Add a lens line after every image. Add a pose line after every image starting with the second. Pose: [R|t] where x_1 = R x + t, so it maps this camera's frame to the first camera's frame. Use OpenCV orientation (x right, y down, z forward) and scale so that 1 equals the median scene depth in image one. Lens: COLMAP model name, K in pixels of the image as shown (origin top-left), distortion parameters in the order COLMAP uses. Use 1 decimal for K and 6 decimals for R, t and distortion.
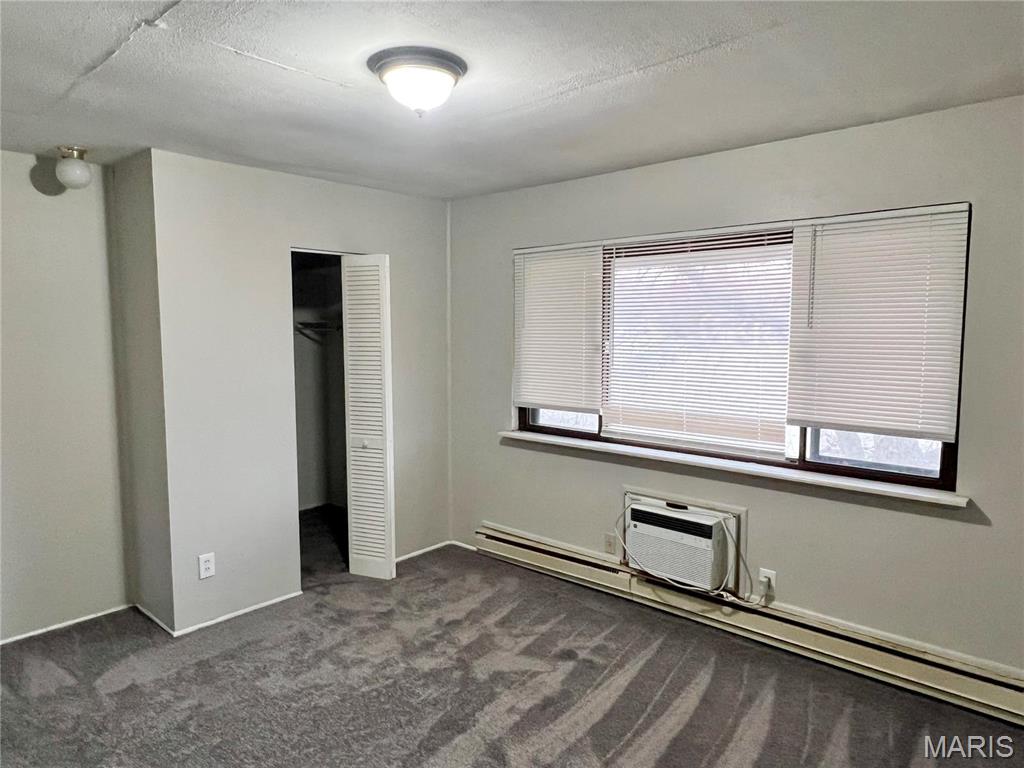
lens RADIAL K [[662.4, 0, 510.9], [0, 662.4, 385.4], [0, 0, 1]] dist [-0.001832, -0.004822]
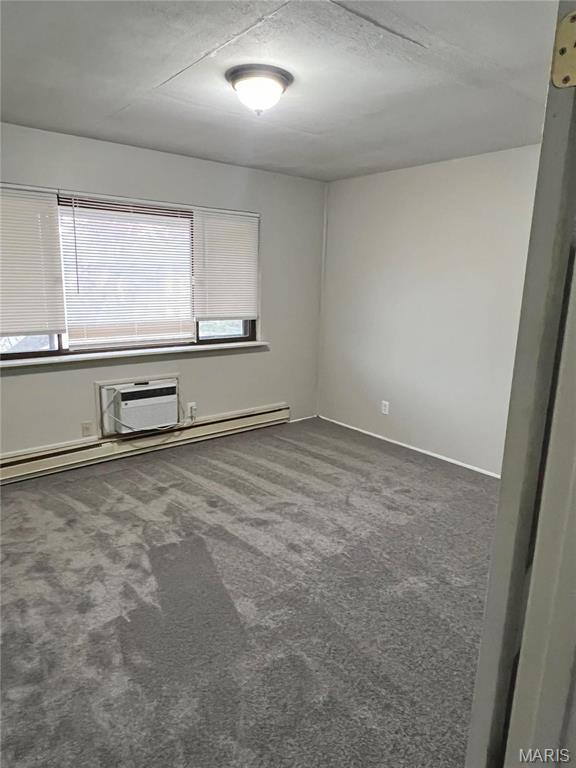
lens RADIAL K [[496.8, 0, 287.3], [0, 496.8, 383.2], [0, 0, 1]] dist [-0.001832, -0.004822]
pose [[0.124779, -0.202522, 0.971296, -0.890555], [0.058701, 0.978739, 0.196532, -0.028225], [-0.990447, 0.032493, 0.134014, 0.548030]]
